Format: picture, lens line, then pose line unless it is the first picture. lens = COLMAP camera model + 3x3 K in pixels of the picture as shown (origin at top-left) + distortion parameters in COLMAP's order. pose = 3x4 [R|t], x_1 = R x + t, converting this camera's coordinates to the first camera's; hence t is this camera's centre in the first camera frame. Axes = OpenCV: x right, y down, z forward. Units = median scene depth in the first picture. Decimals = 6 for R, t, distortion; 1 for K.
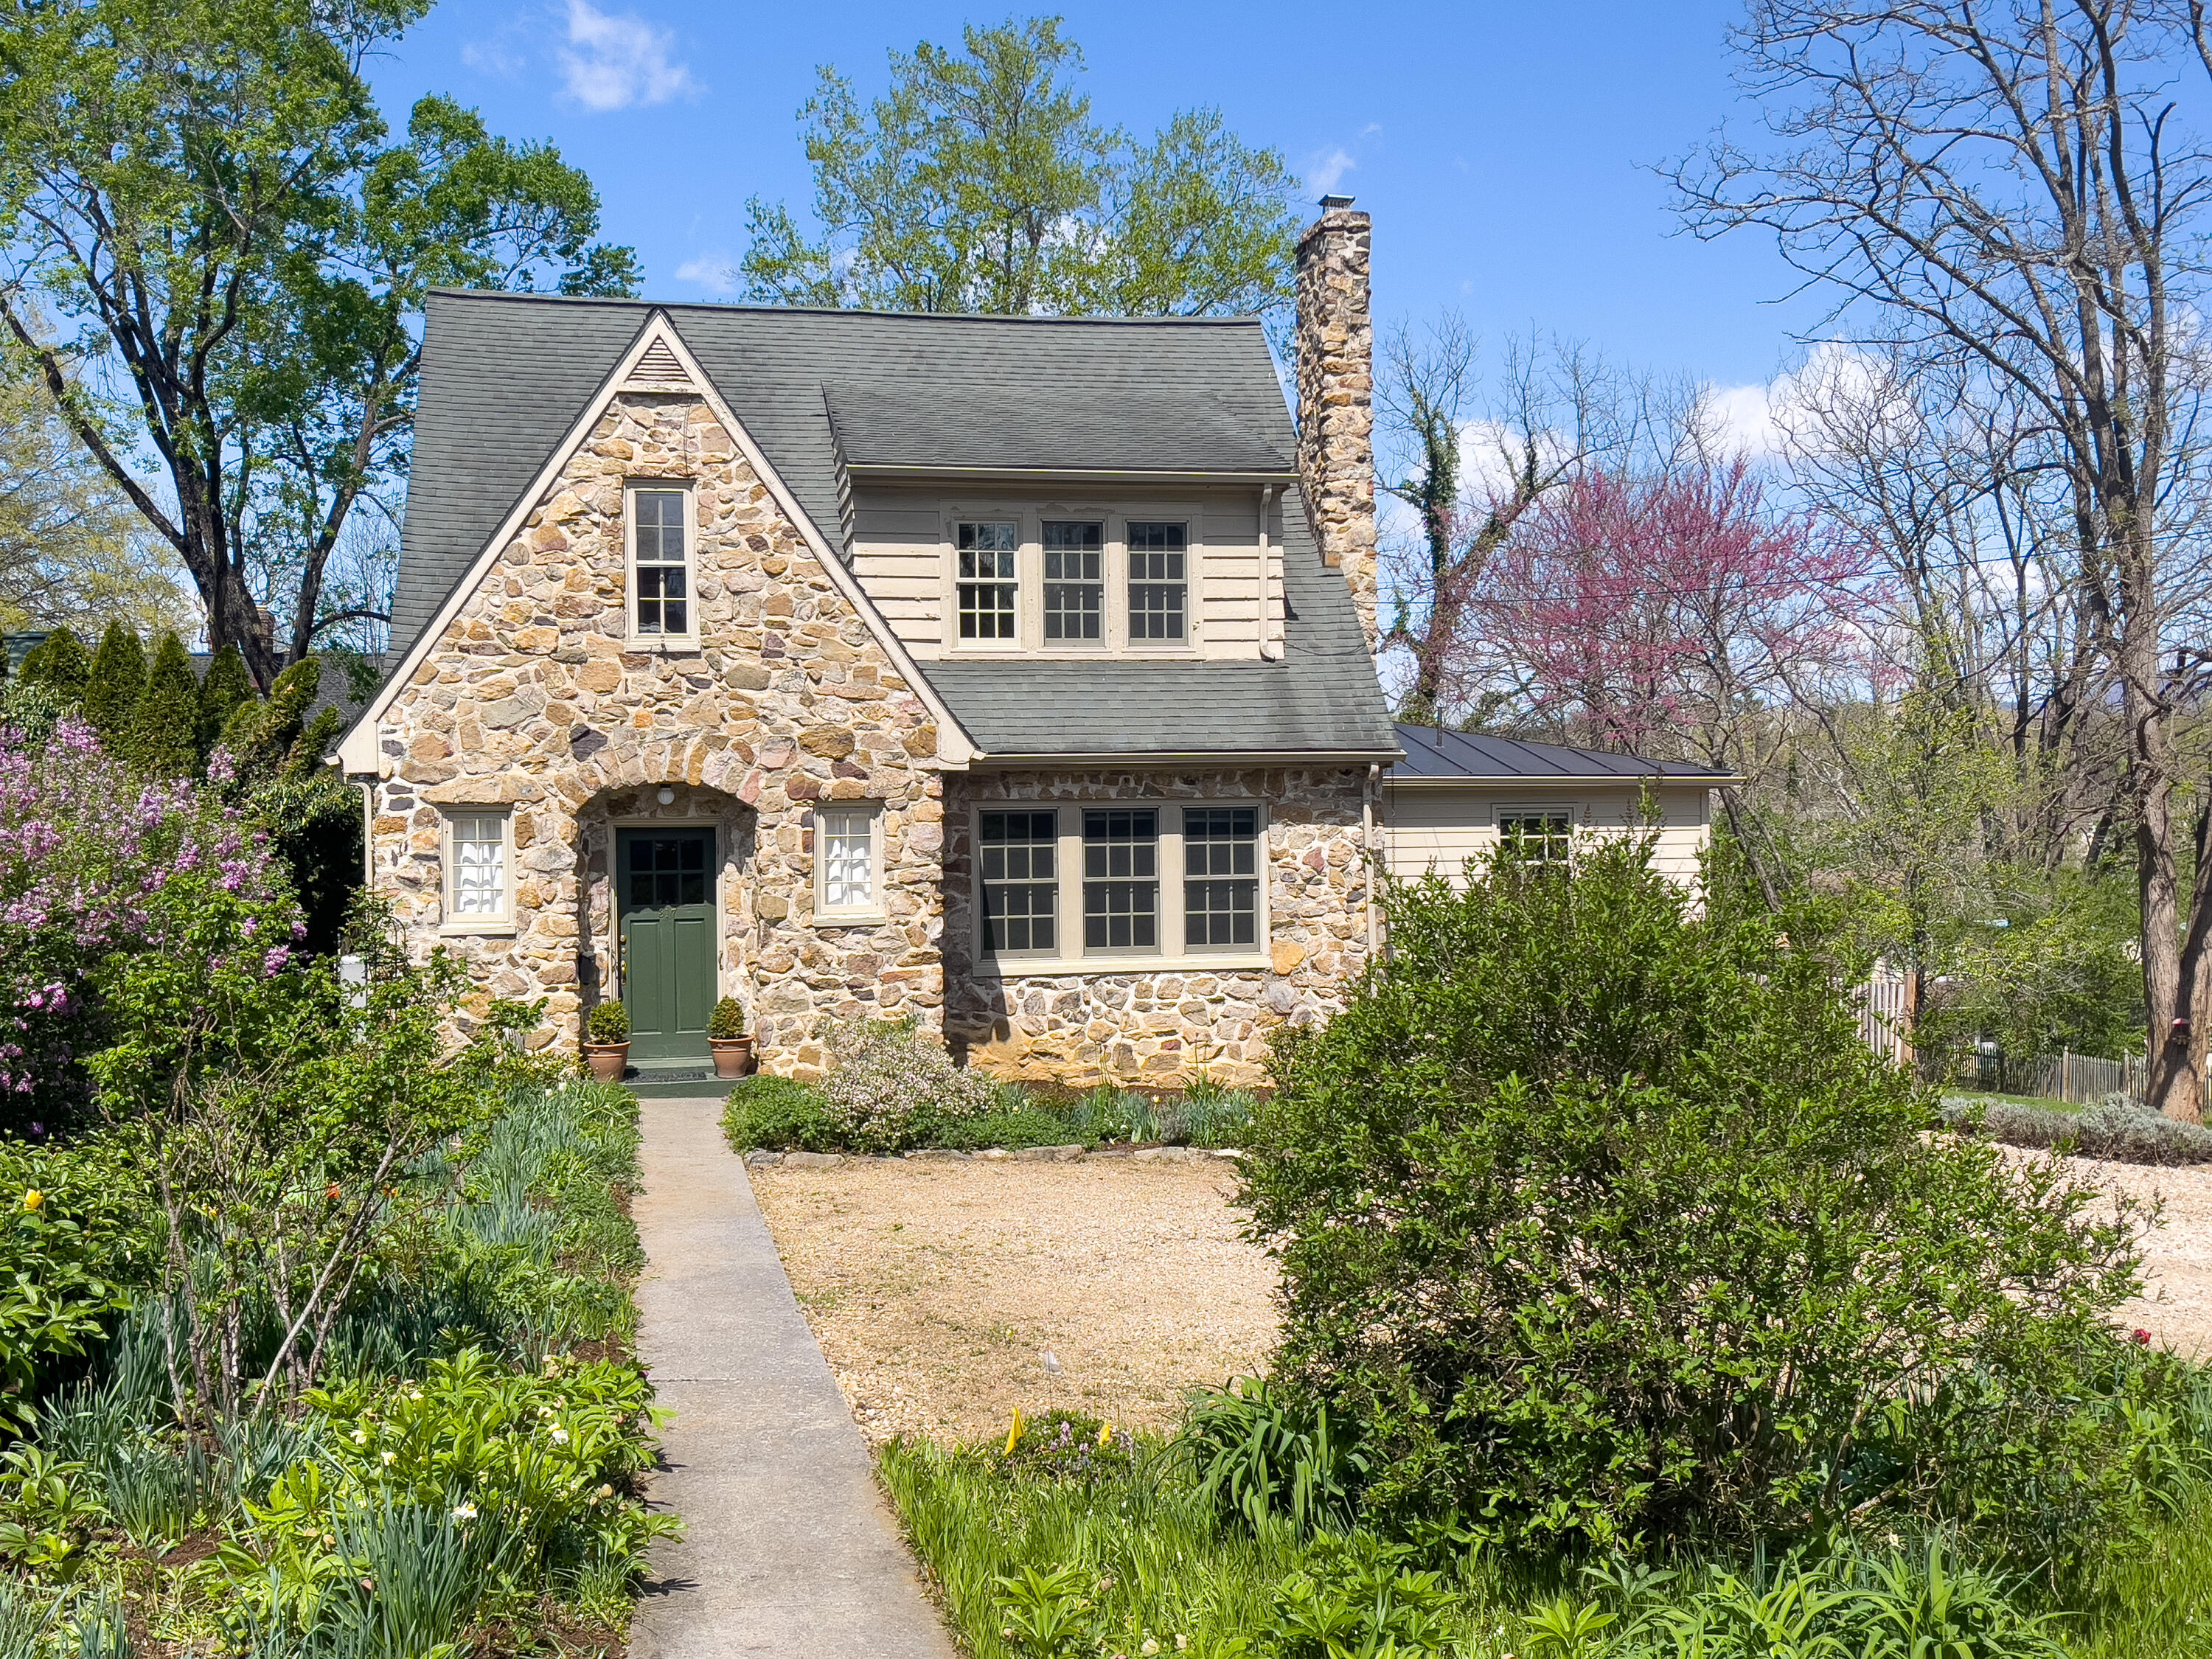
lens RADIAL K [[2241.6, 0, 1112.4], [0, 2241.6, 832.9], [0, 0, 1]] dist [0.184553, -0.785920]
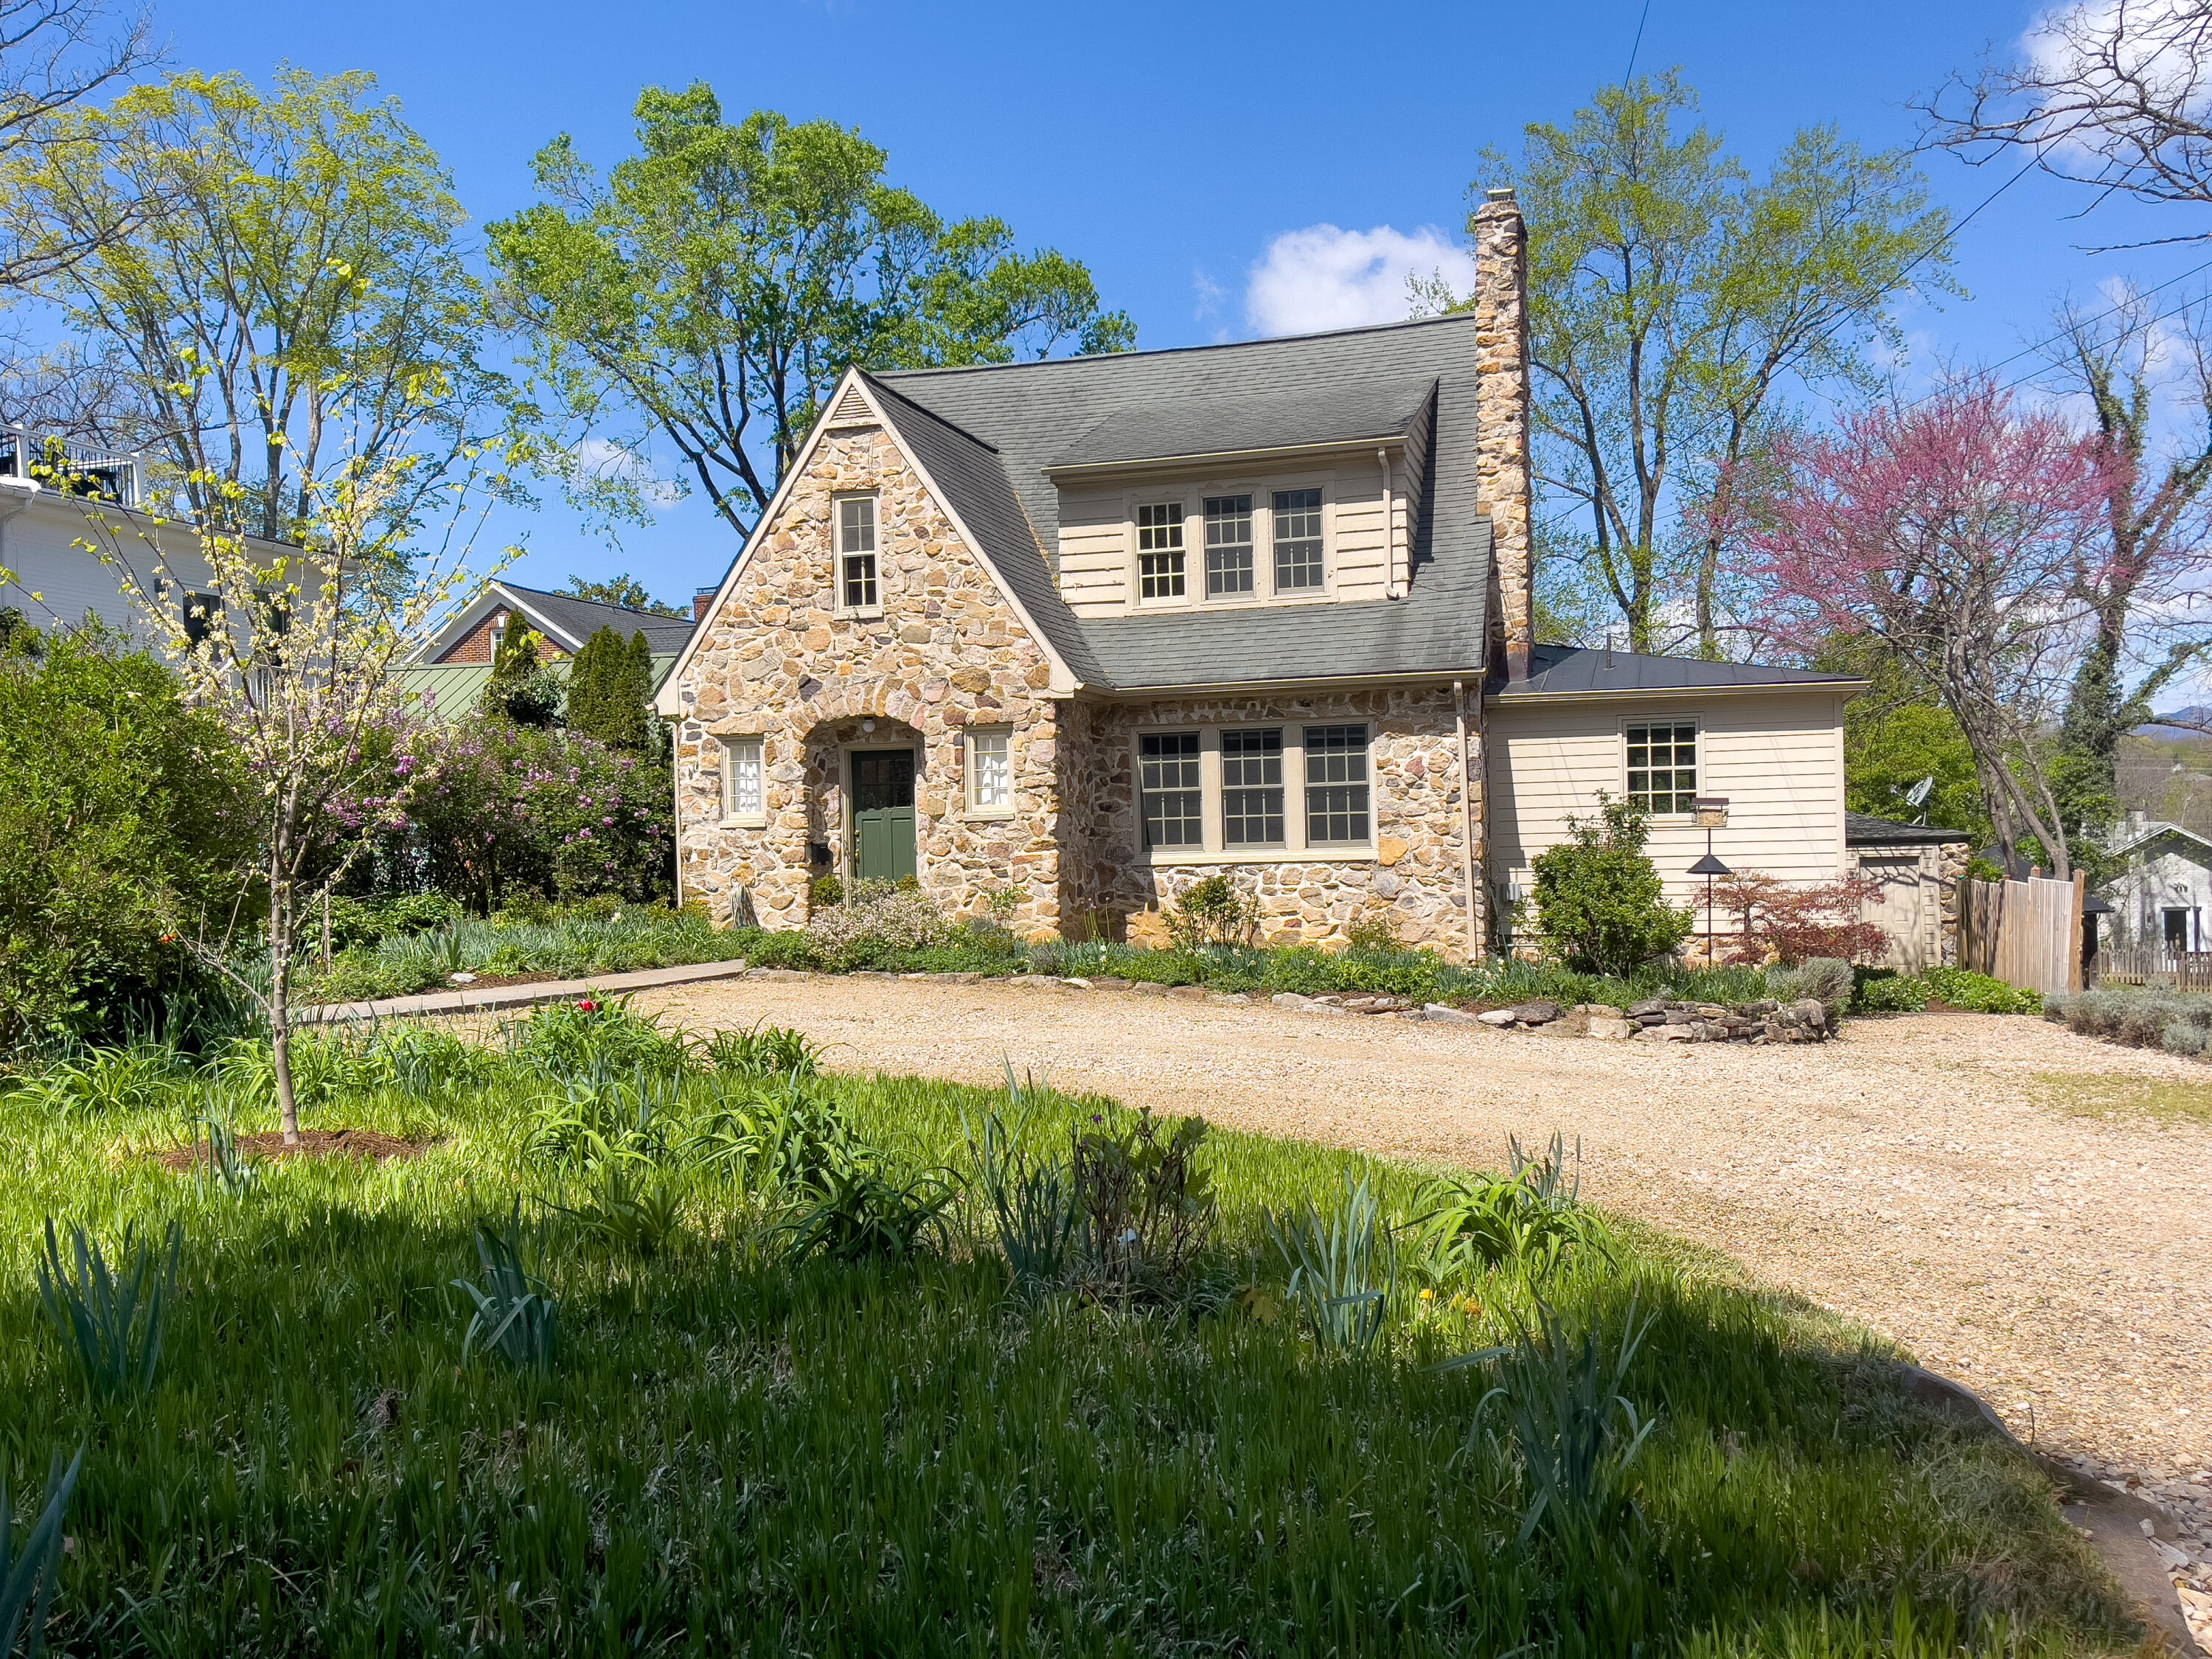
lens RADIAL K [[1851.2, 0, 1109.3], [0, 1851.2, 857.0], [0, 0, 1]] dist [0.138561, -0.389003]
pose [[0.883241, -0.003973, -0.468903, 0.448541], [0.012402, 0.999812, 0.014890, 0.047212], [0.468756, -0.018967, 0.883124, 0.079810]]
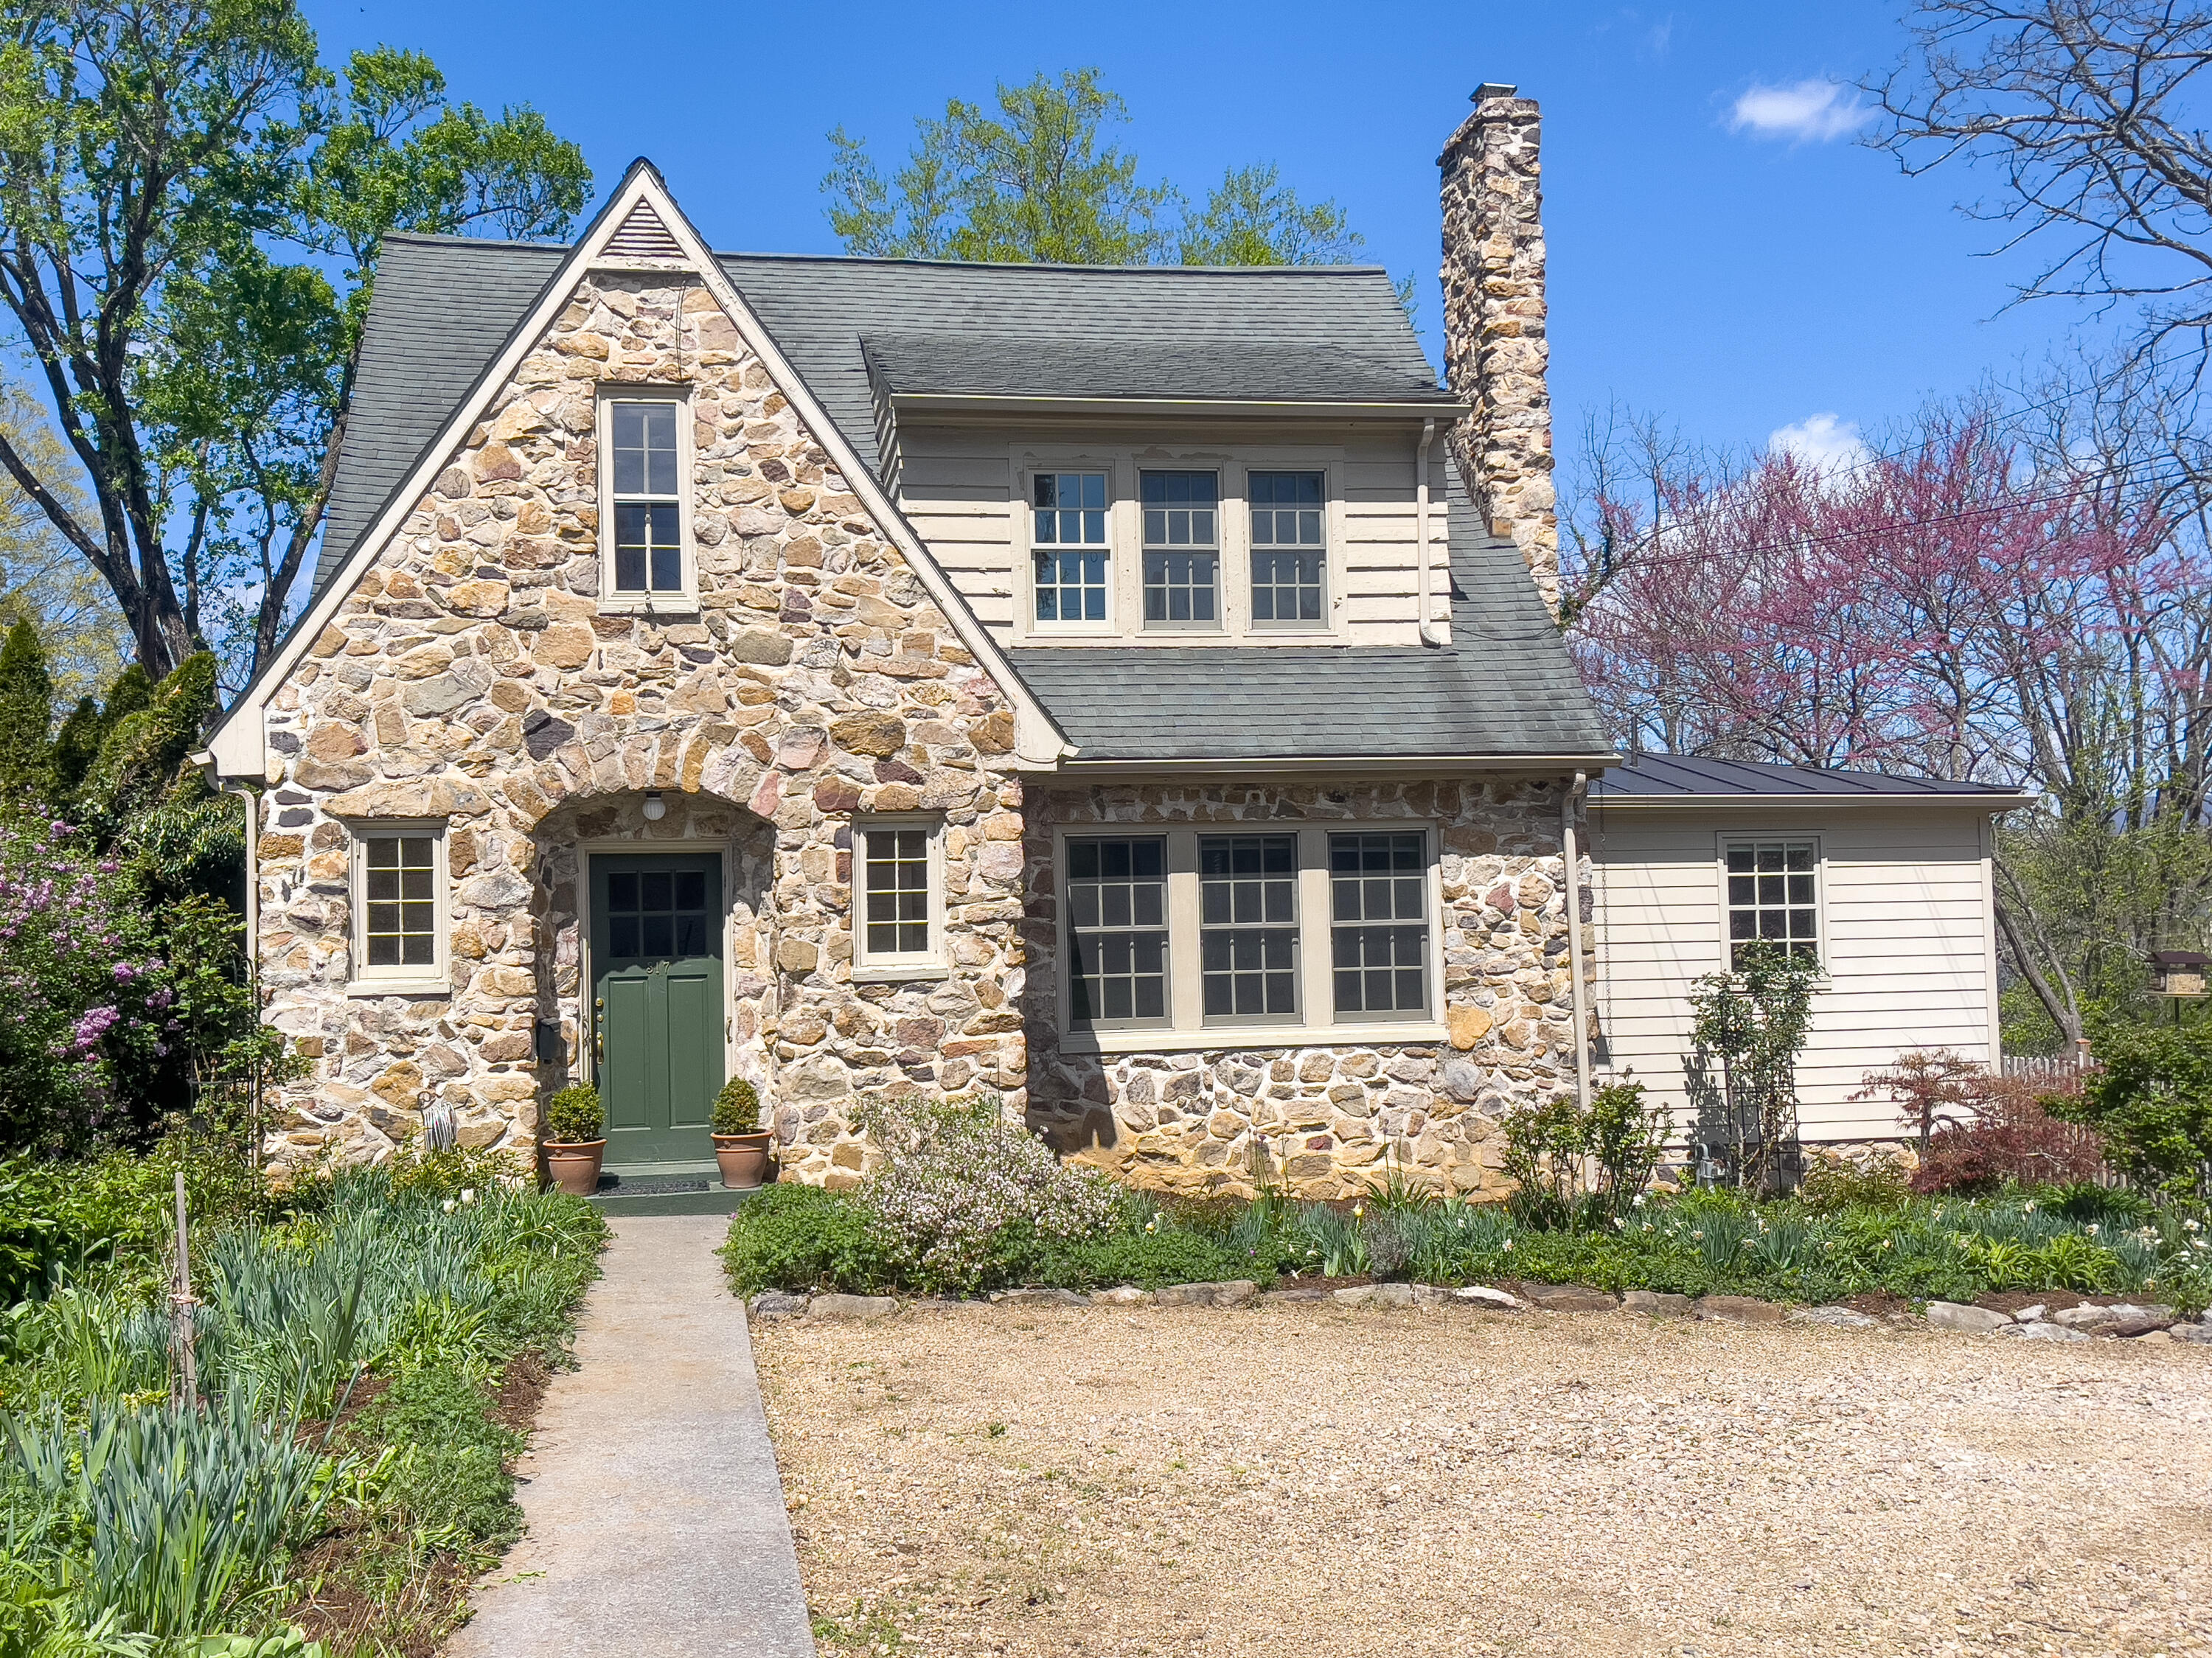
lens RADIAL K [[2144.5, 0, 1073.6], [0, 2144.5, 862.2], [0, 0, 1]] dist [0.141564, -0.470926]
pose [[0.999477, -0.012600, -0.029767, -0.037800], [0.011171, 0.998800, -0.047687, 0.036577], [0.030332, 0.047329, 0.998419, 0.289914]]
